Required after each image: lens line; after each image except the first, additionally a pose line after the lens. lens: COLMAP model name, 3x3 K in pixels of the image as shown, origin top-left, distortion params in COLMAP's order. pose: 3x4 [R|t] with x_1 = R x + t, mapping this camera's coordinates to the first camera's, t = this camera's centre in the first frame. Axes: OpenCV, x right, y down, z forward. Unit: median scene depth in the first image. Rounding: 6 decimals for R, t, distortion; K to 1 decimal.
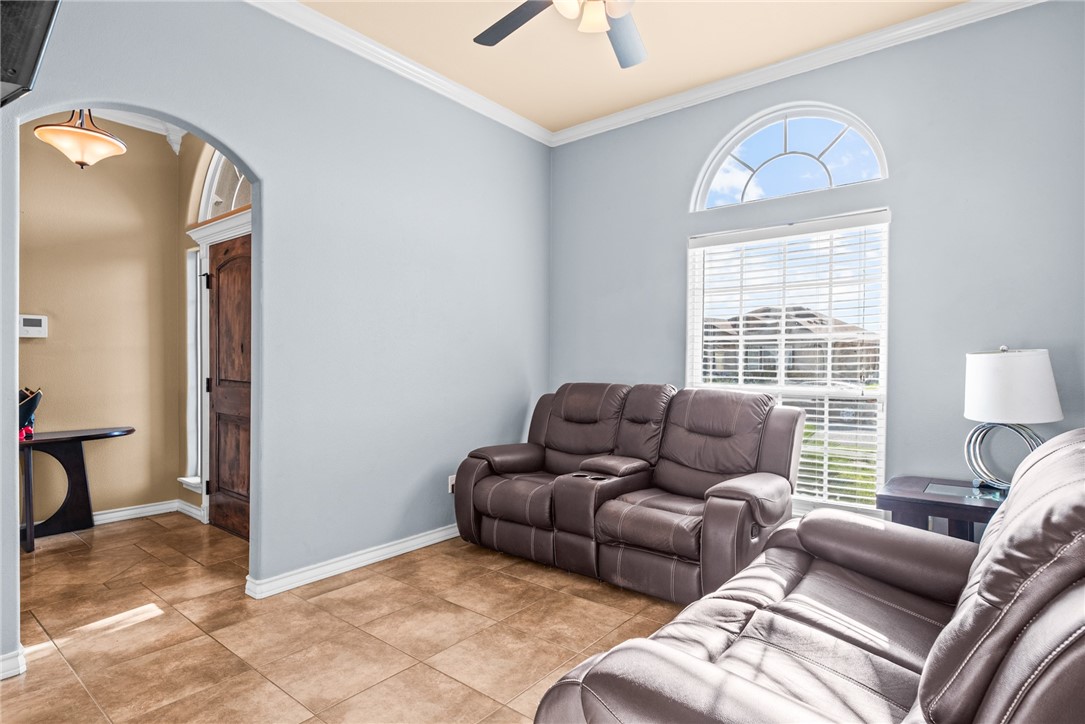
lens RADIAL K [[575.8, 0, 542.5], [0, 575.8, 362.0], [0, 0, 1]] dist [0.004578, 0.000398]
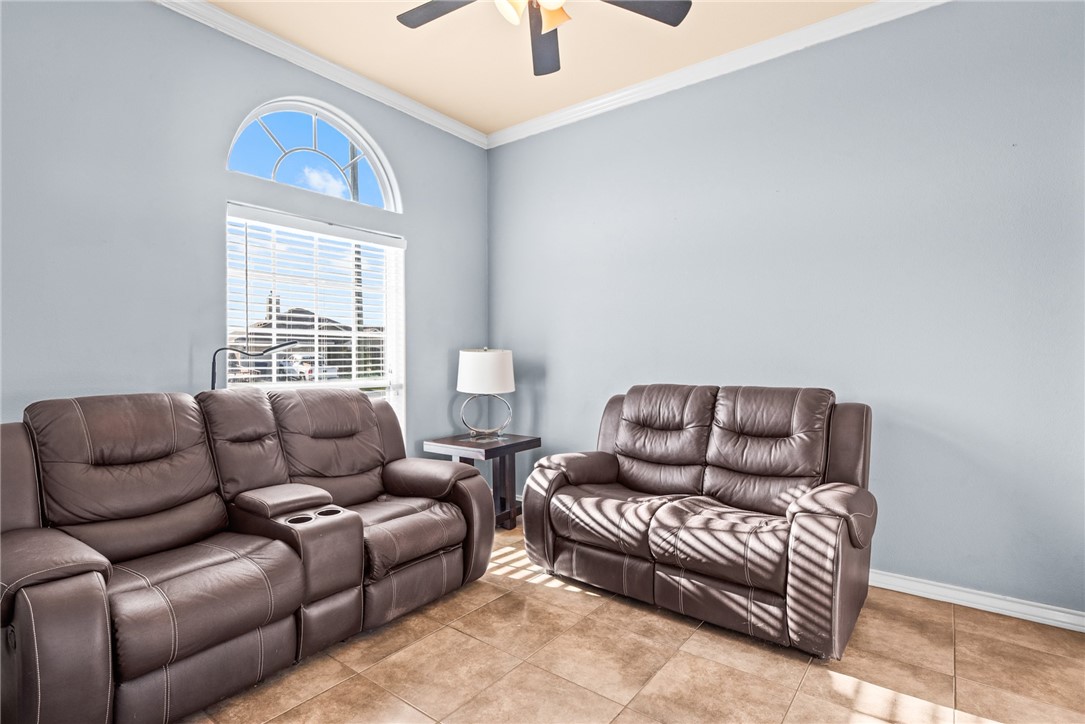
lens RADIAL K [[535.1, 0, 542.5], [0, 535.1, 362.0], [0, 0, 1]] dist [-0.000763, -0.000198]
pose [[-0.027822, -0.011999, 0.999541, -0.591663], [0.005532, 0.999911, 0.012158, -0.002105], [-0.999598, 0.005868, -0.027753, 0.713281]]
